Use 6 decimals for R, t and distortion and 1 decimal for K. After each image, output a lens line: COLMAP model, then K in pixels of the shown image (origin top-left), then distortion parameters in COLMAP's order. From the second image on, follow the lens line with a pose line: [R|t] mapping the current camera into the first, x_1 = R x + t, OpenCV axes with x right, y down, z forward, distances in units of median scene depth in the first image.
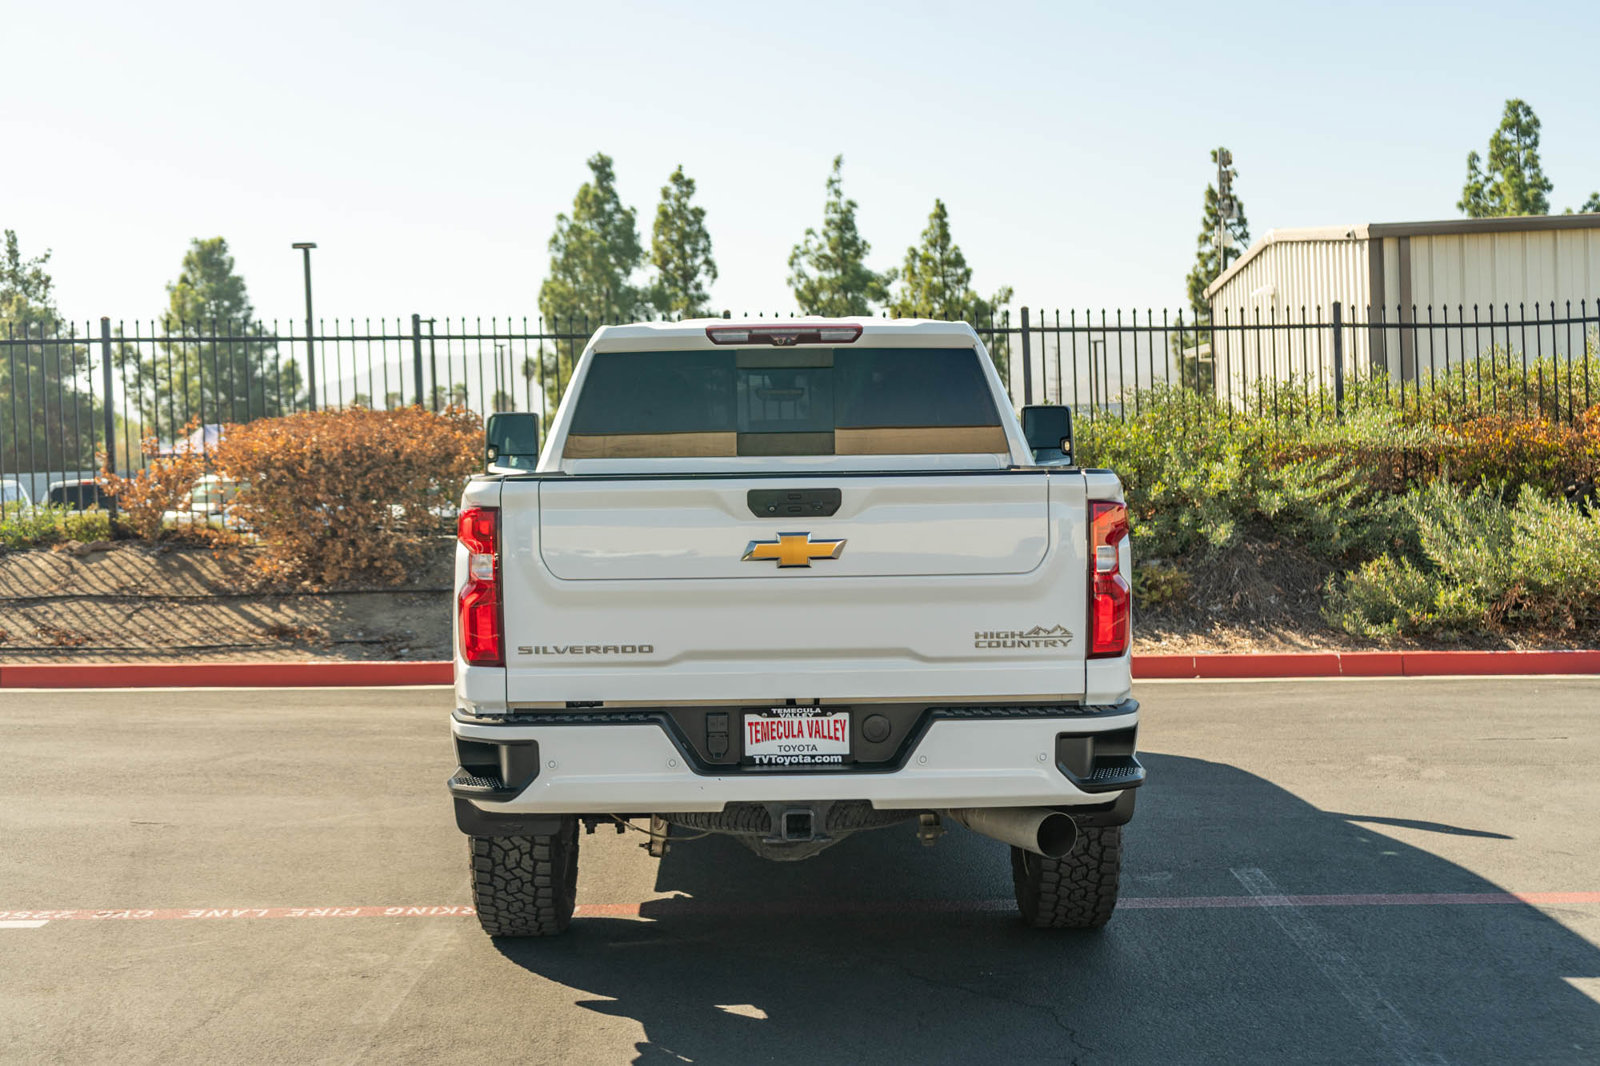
lens RADIAL K [[2368.6, 0, 800.0], [0, 2368.6, 533.0], [0, 0, 1]] dist [0.005052, 0.112529]
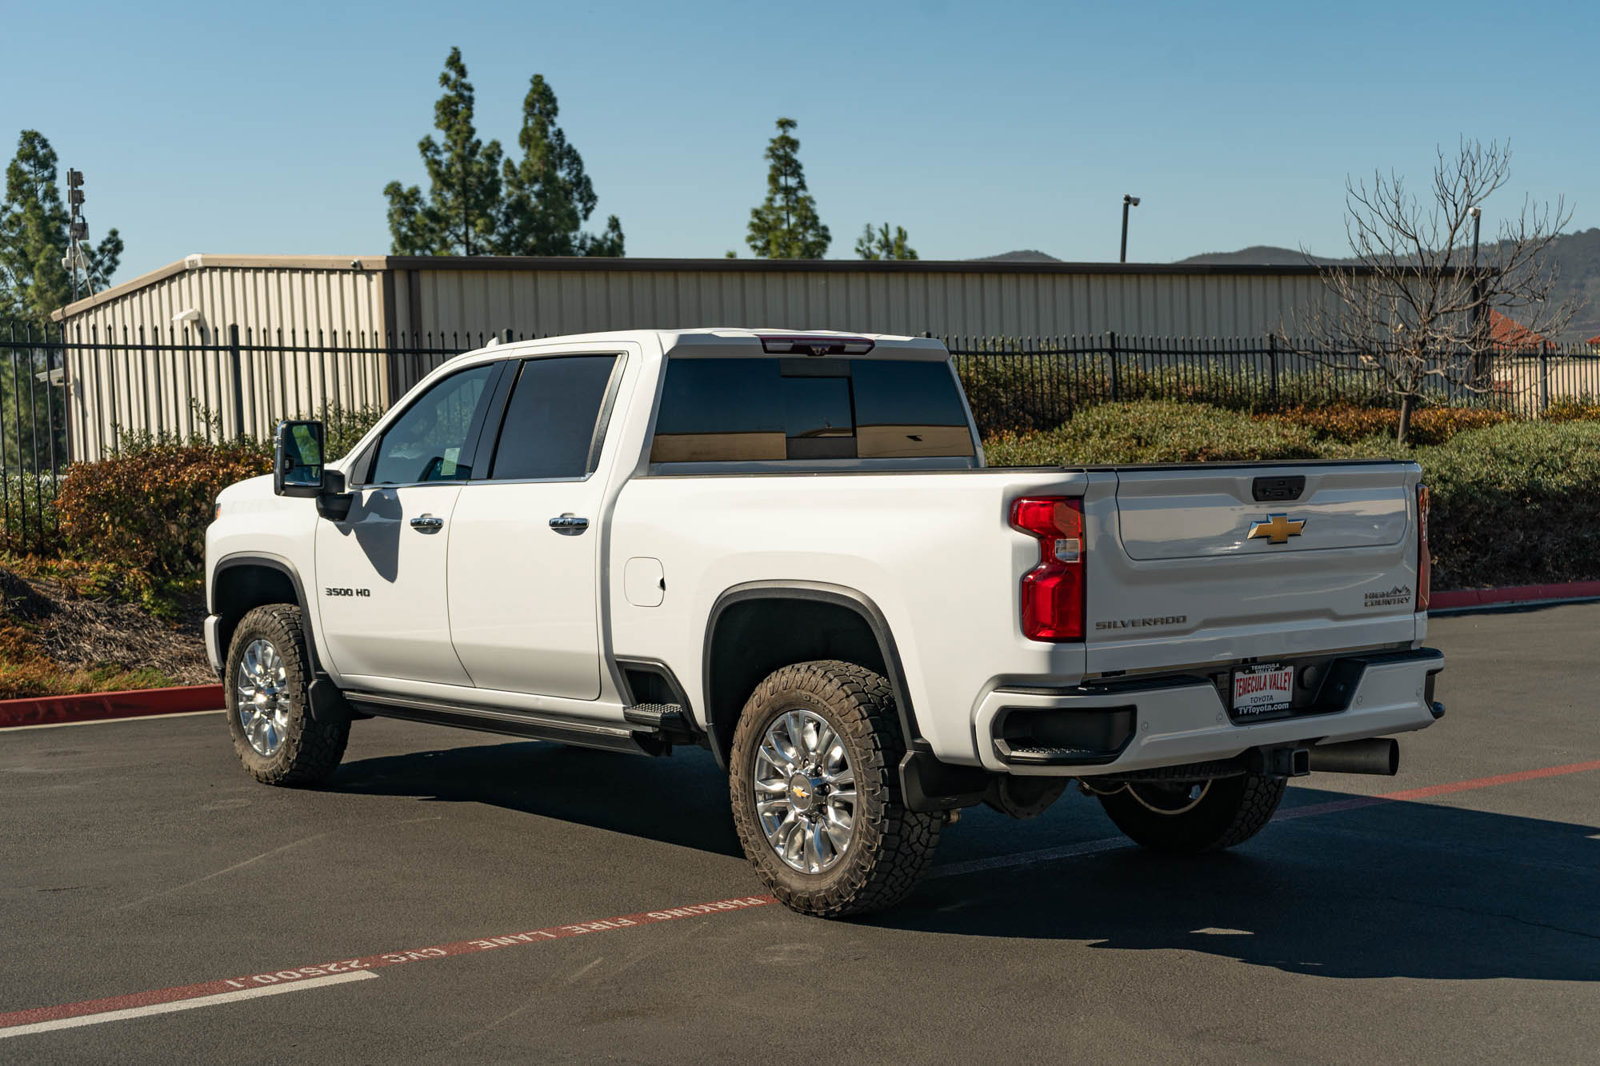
lens RADIAL K [[2382.7, 0, 800.0], [0, 2382.7, 533.0], [0, 0, 1]] dist [0.028302, 0.024769]
pose [[0.780123, -0.021589, 0.625253, -0.364376], [0.031265, 0.999501, -0.004499, 0.002848], [-0.624844, 0.023059, 0.780409, 0.088416]]
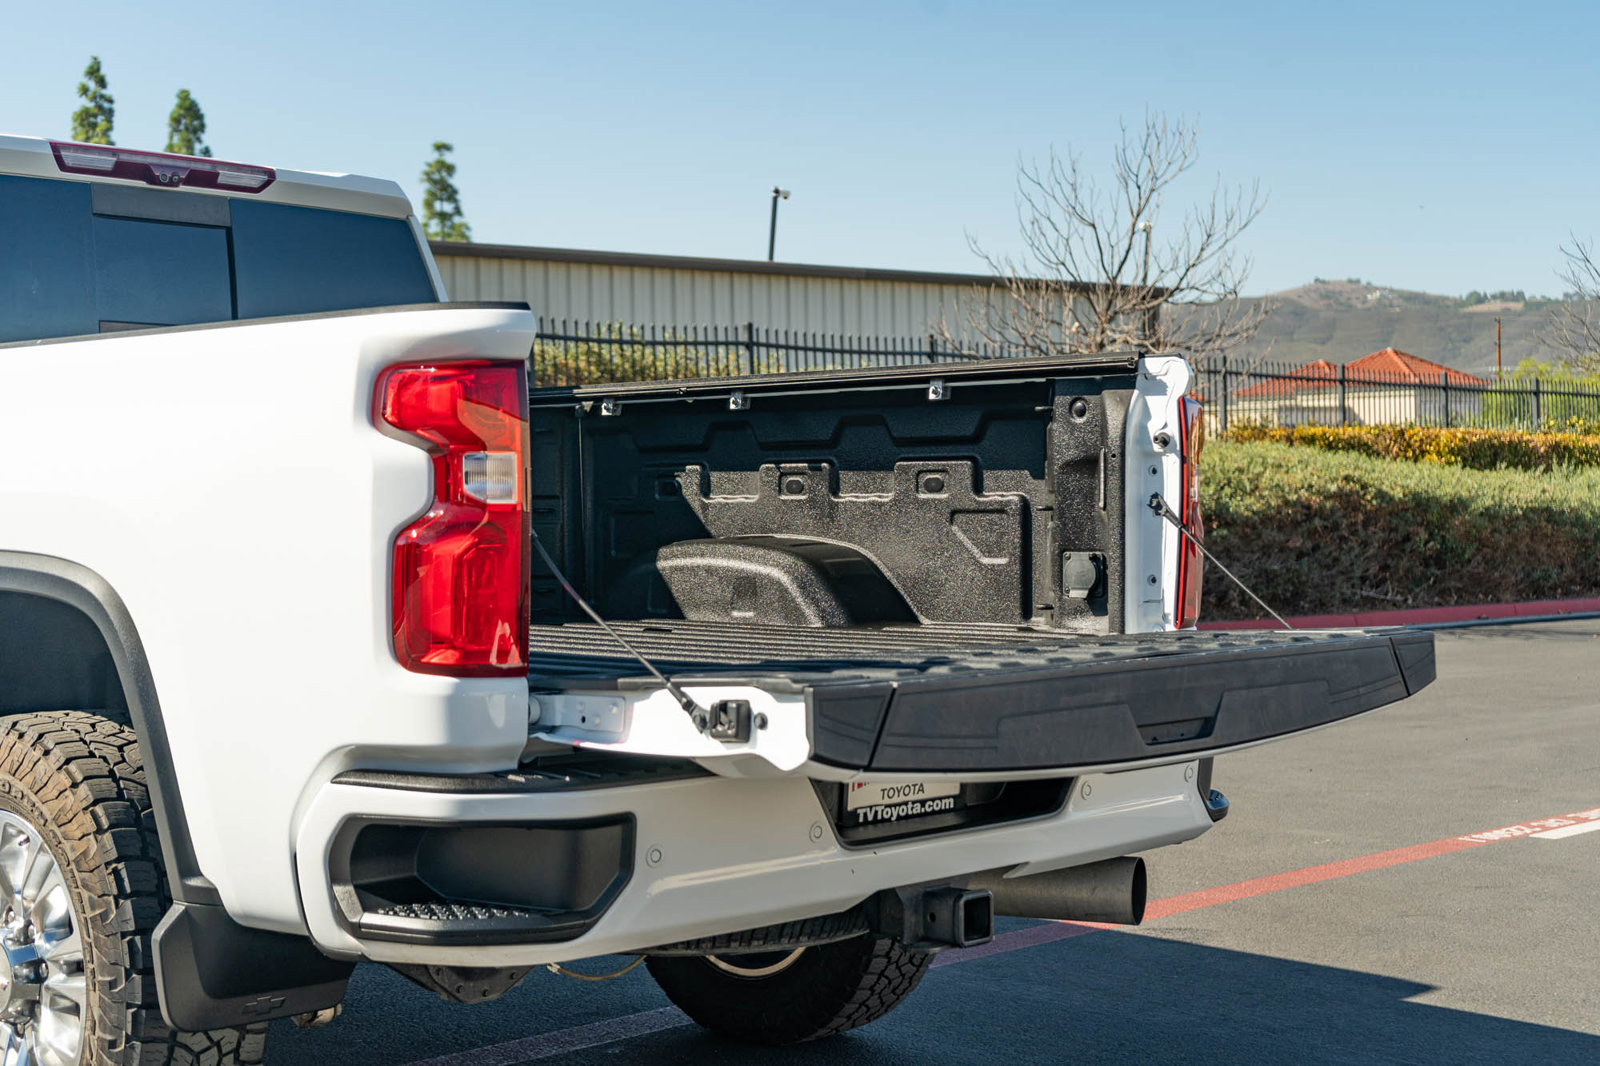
lens RADIAL K [[2311.9, 0, 800.0], [0, 2311.9, 533.0], [0, 0, 1]] dist [0.006307, 0.045151]
pose [[0.686199, 0.002144, 0.727411, -0.177335], [0.018808, 0.999609, -0.020688, 0.014859], [-0.727171, 0.027877, 0.685890, 0.245751]]
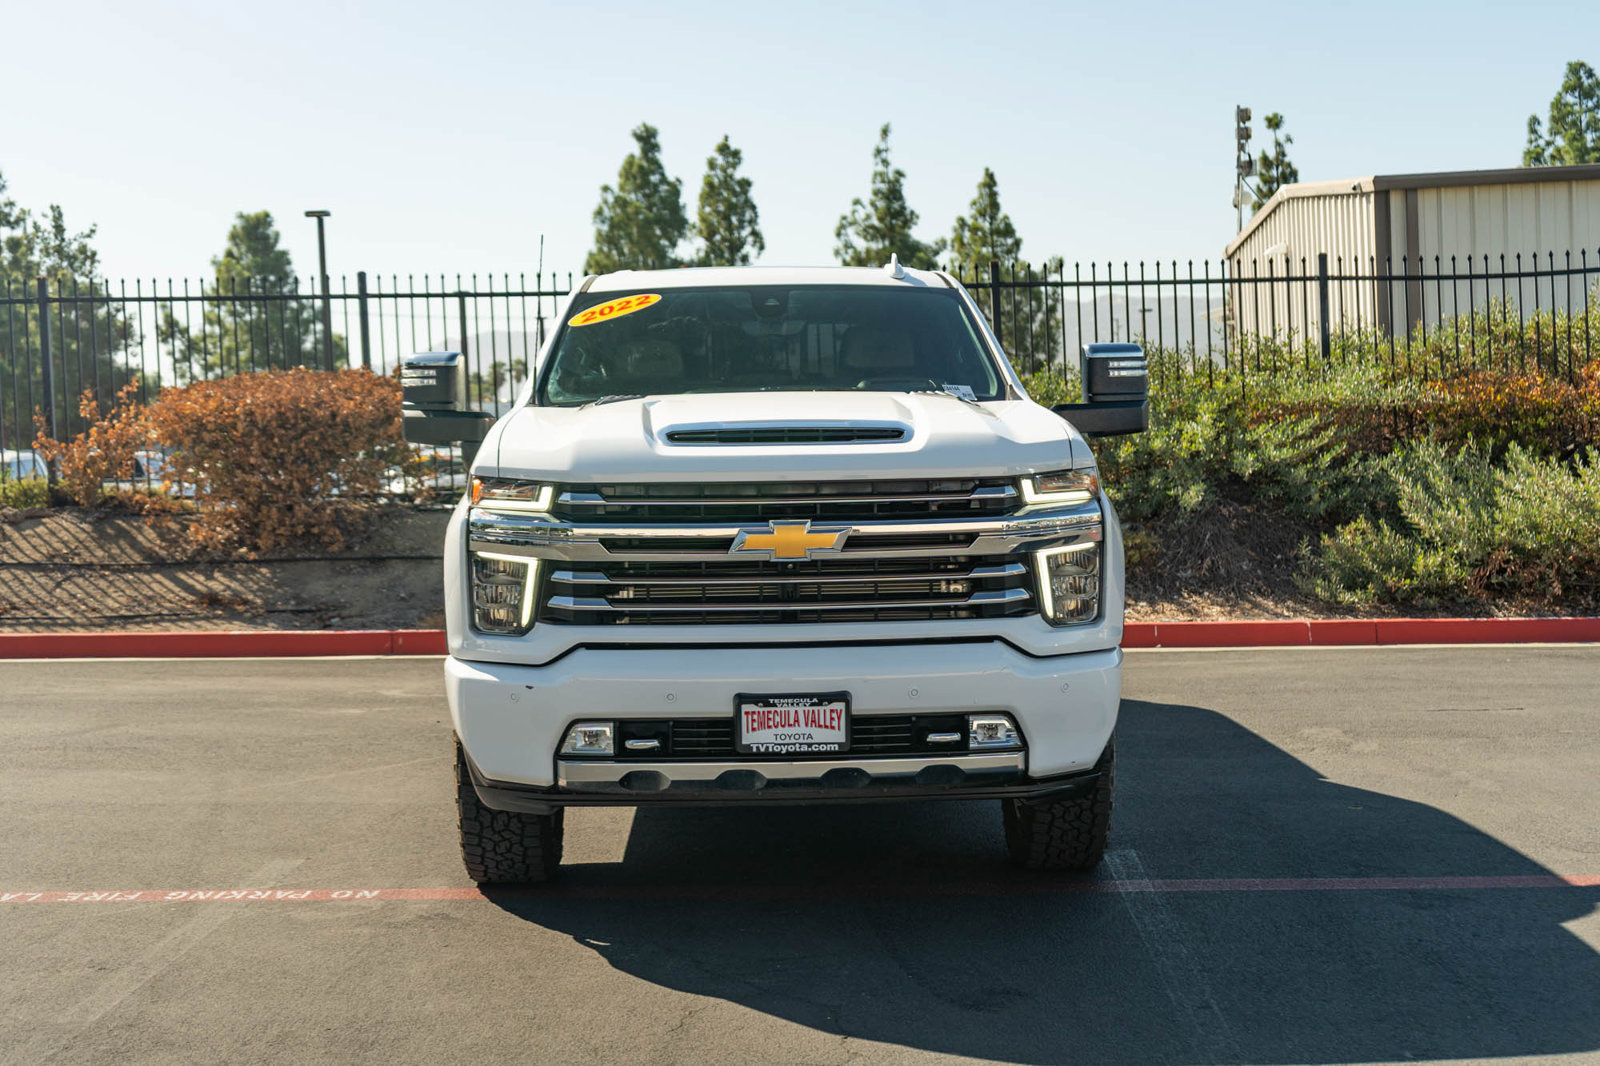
lens RADIAL K [[2368.6, 0, 800.0], [0, 2368.6, 533.0], [0, 0, 1]] dist [0.005052, 0.112529]
pose [[0.999539, -0.002358, -0.030278, 0.047619], [0.002666, 0.999945, 0.010127, 0.004929], [0.030253, -0.010203, 0.999490, 0.042520]]
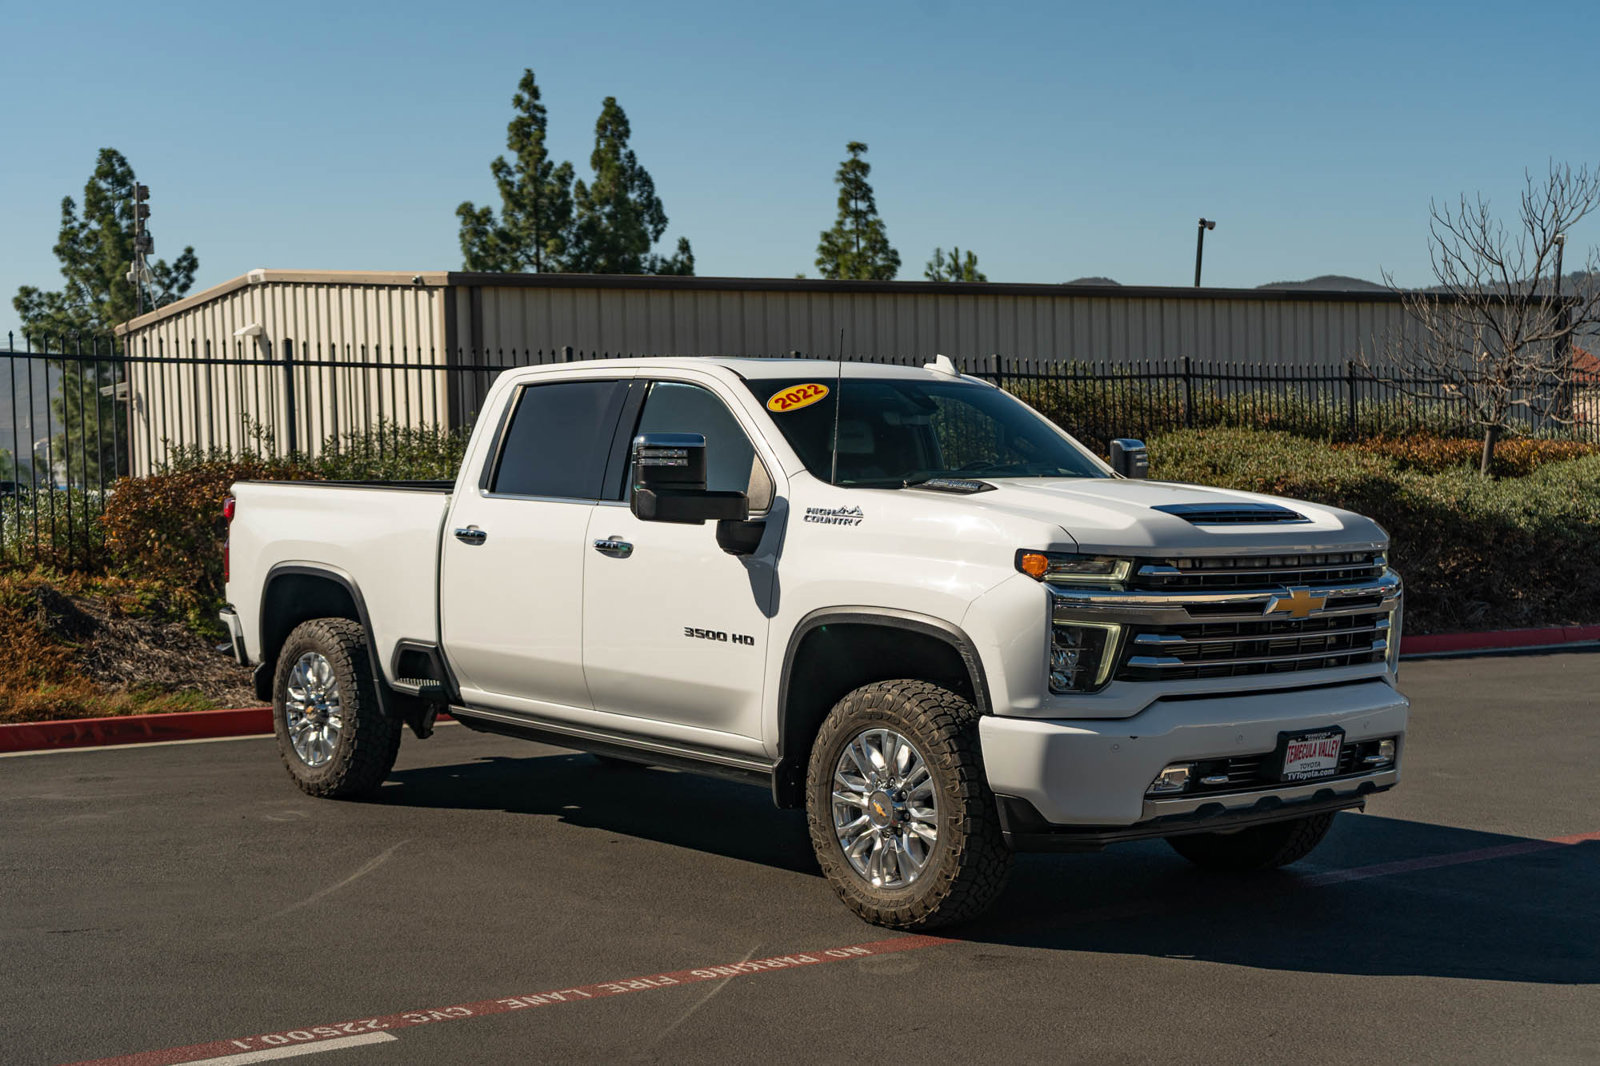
lens RADIAL K [[2368.6, 0, 800.0], [0, 2368.6, 533.0], [0, 0, 1]] dist [0.005052, 0.112529]
pose [[0.797456, -0.005134, 0.603355, -0.340030], [0.017658, 0.999734, -0.014831, 0.001322], [-0.603118, 0.022481, 0.797335, 0.117198]]
